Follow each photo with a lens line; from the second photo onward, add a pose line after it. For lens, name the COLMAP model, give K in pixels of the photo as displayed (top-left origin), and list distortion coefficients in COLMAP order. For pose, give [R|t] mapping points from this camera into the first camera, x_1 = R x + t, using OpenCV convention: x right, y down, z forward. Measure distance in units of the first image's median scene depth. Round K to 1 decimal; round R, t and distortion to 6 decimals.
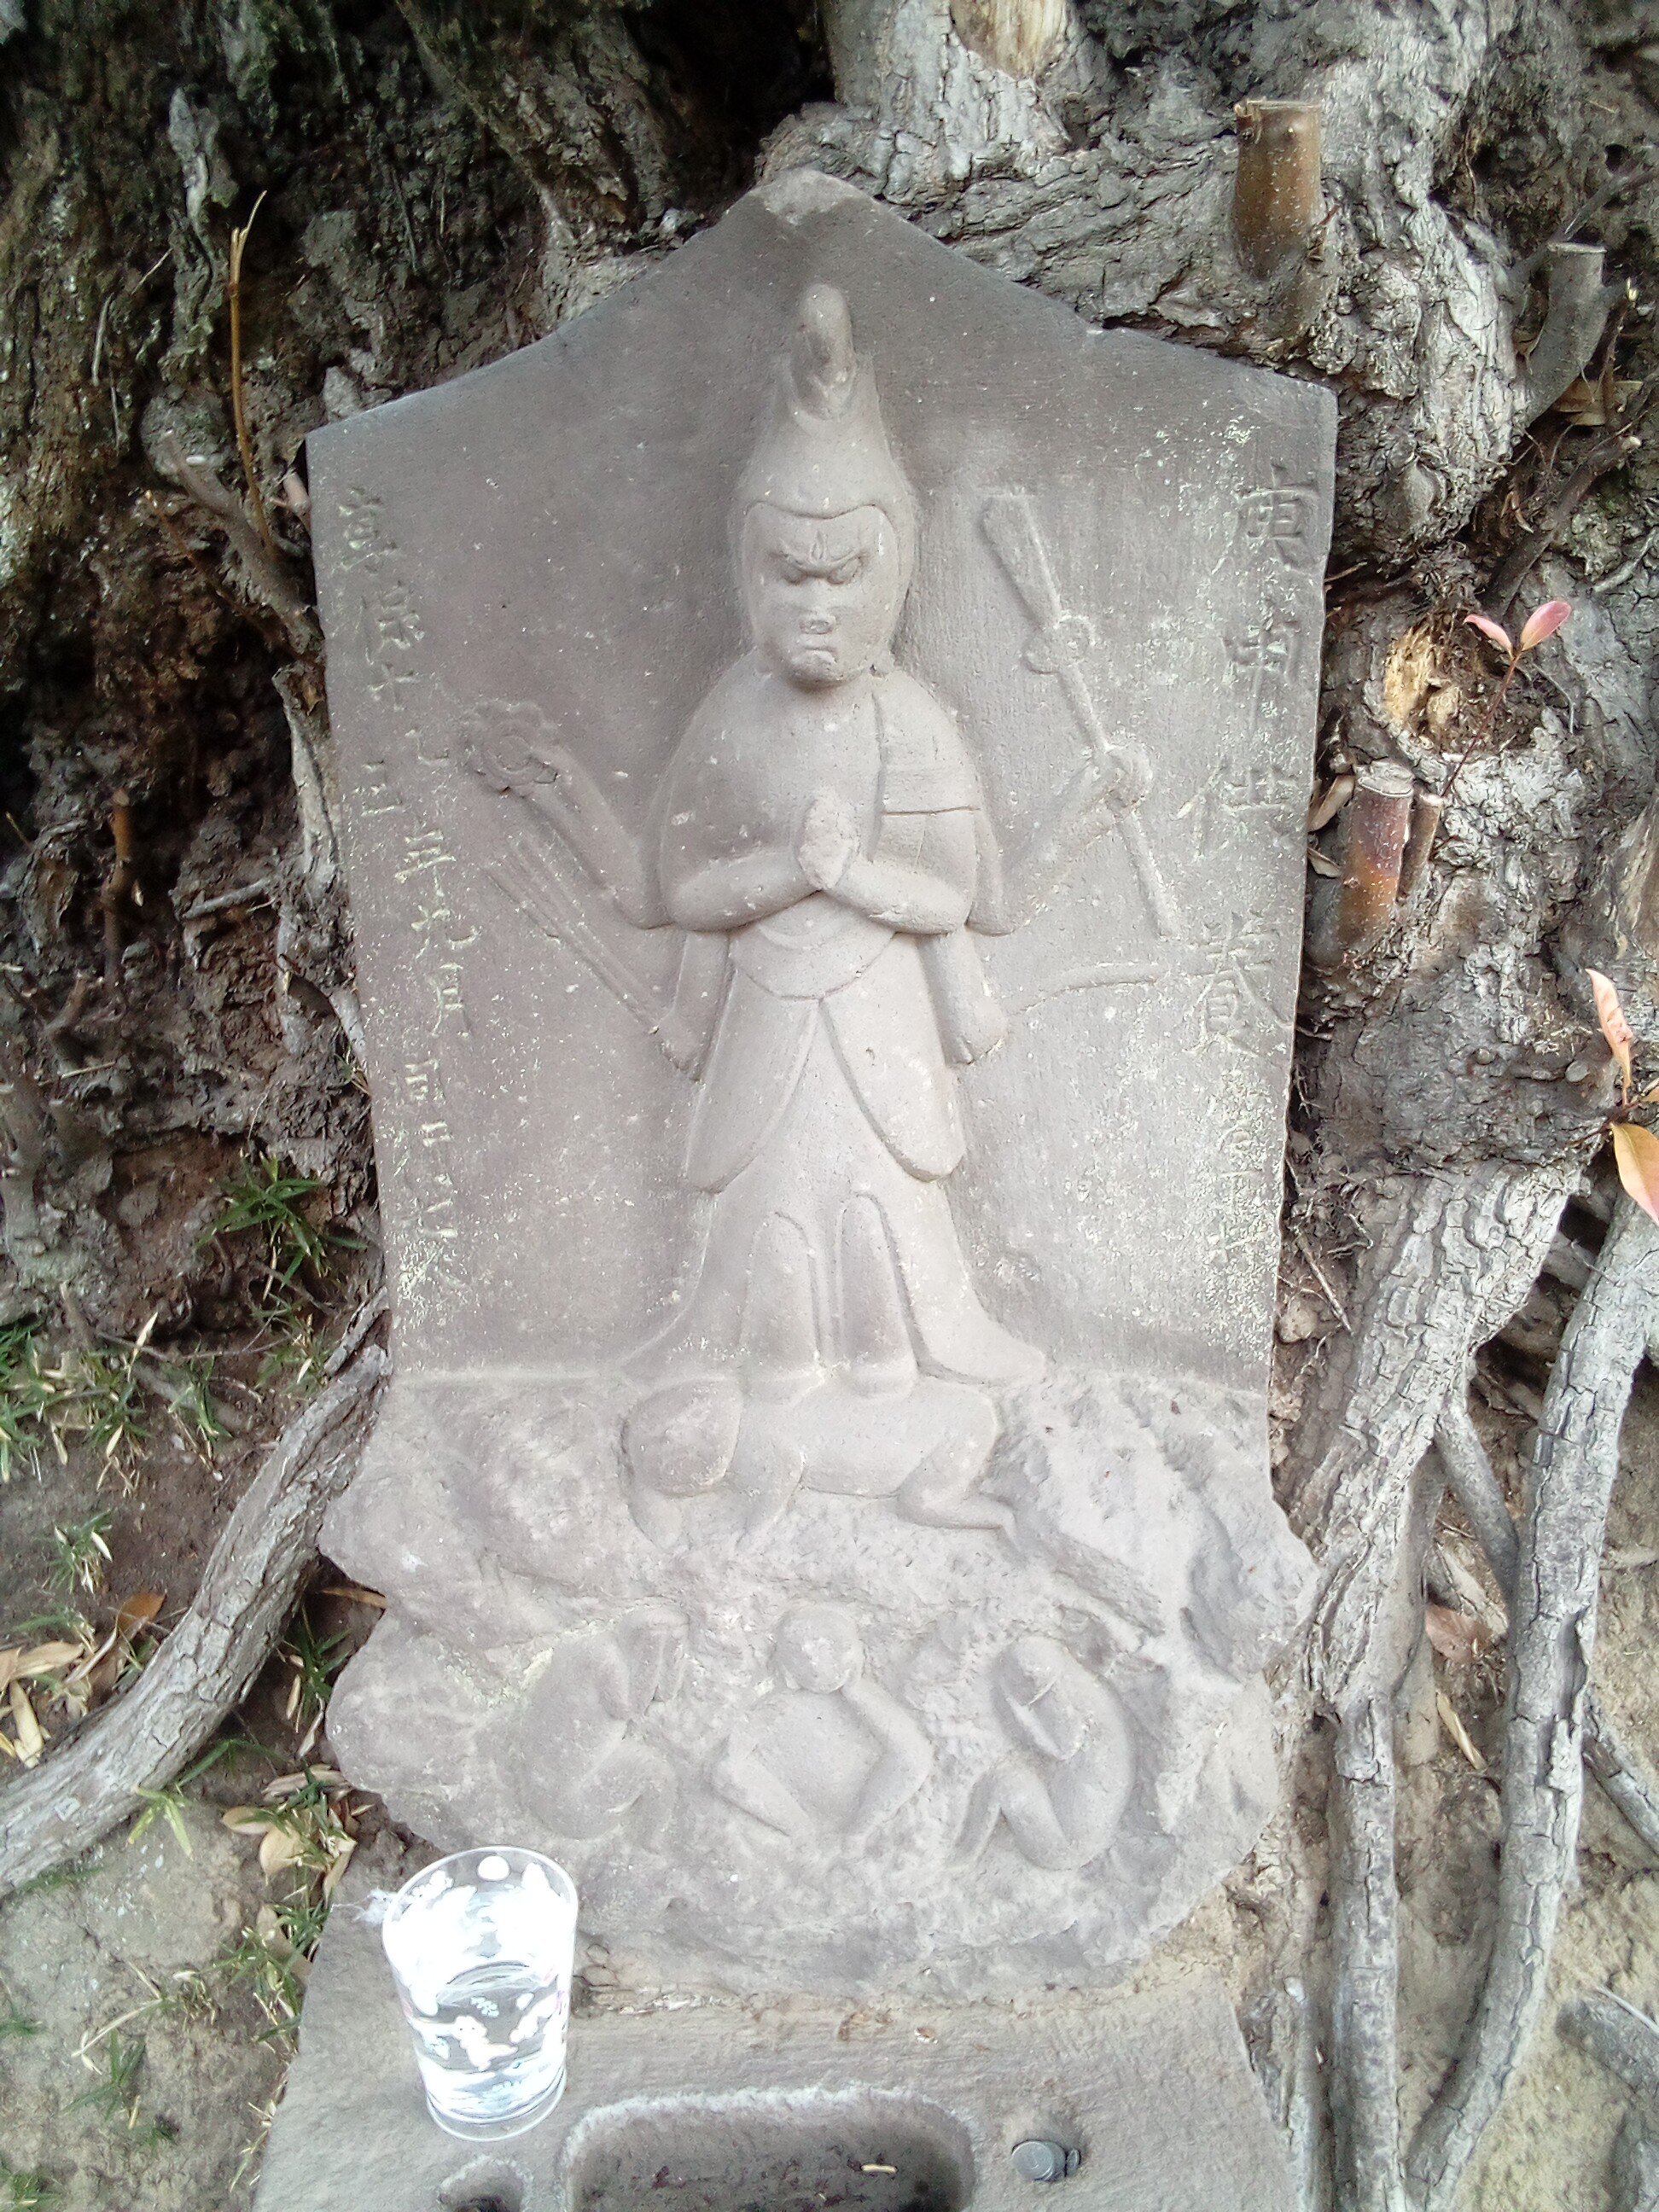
lens RADIAL K [[1946.5, 0, 940.7], [0, 1946.5, 1104.4], [0, 0, 1]] dist [0.122117, -0.194688]
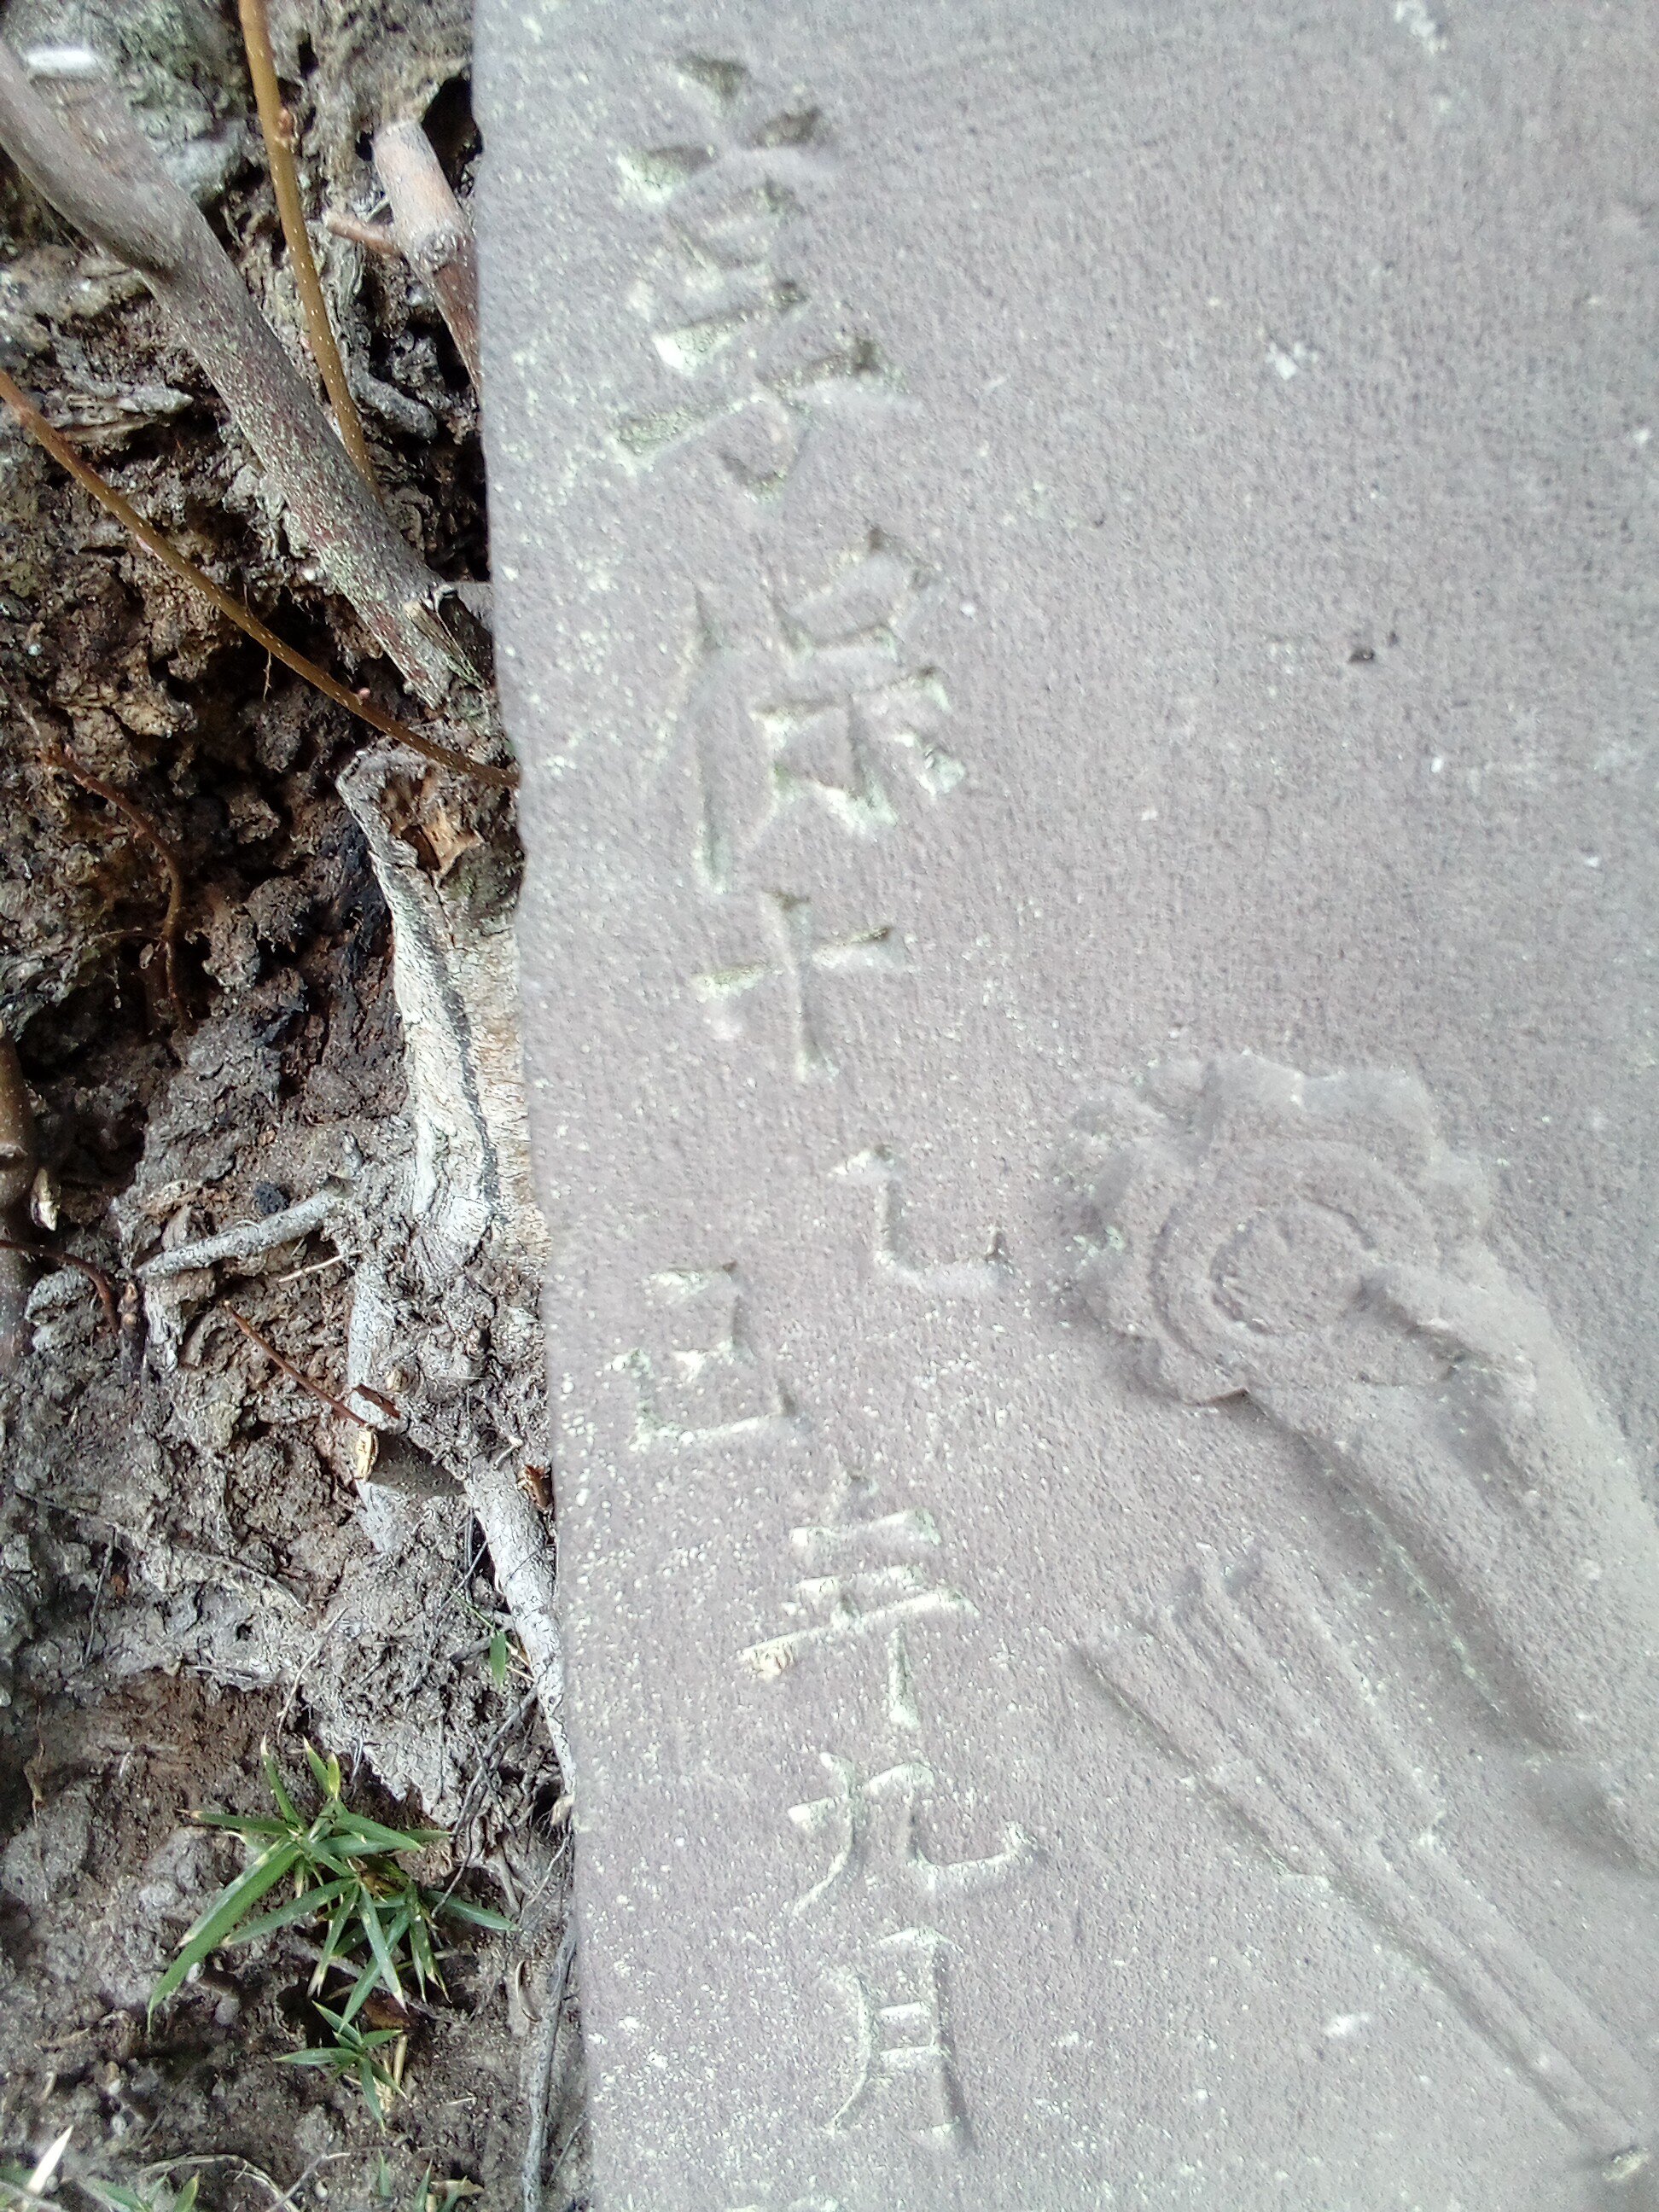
lens RADIAL K [[1946.5, 0, 940.7], [0, 1946.5, 1104.4], [0, 0, 1]] dist [0.122117, -0.194688]
pose [[0.997963, 0.036742, -0.052144, -0.194392], [-0.034579, 0.998528, 0.041797, -0.162755], [0.053603, -0.039909, 0.997765, 0.601878]]
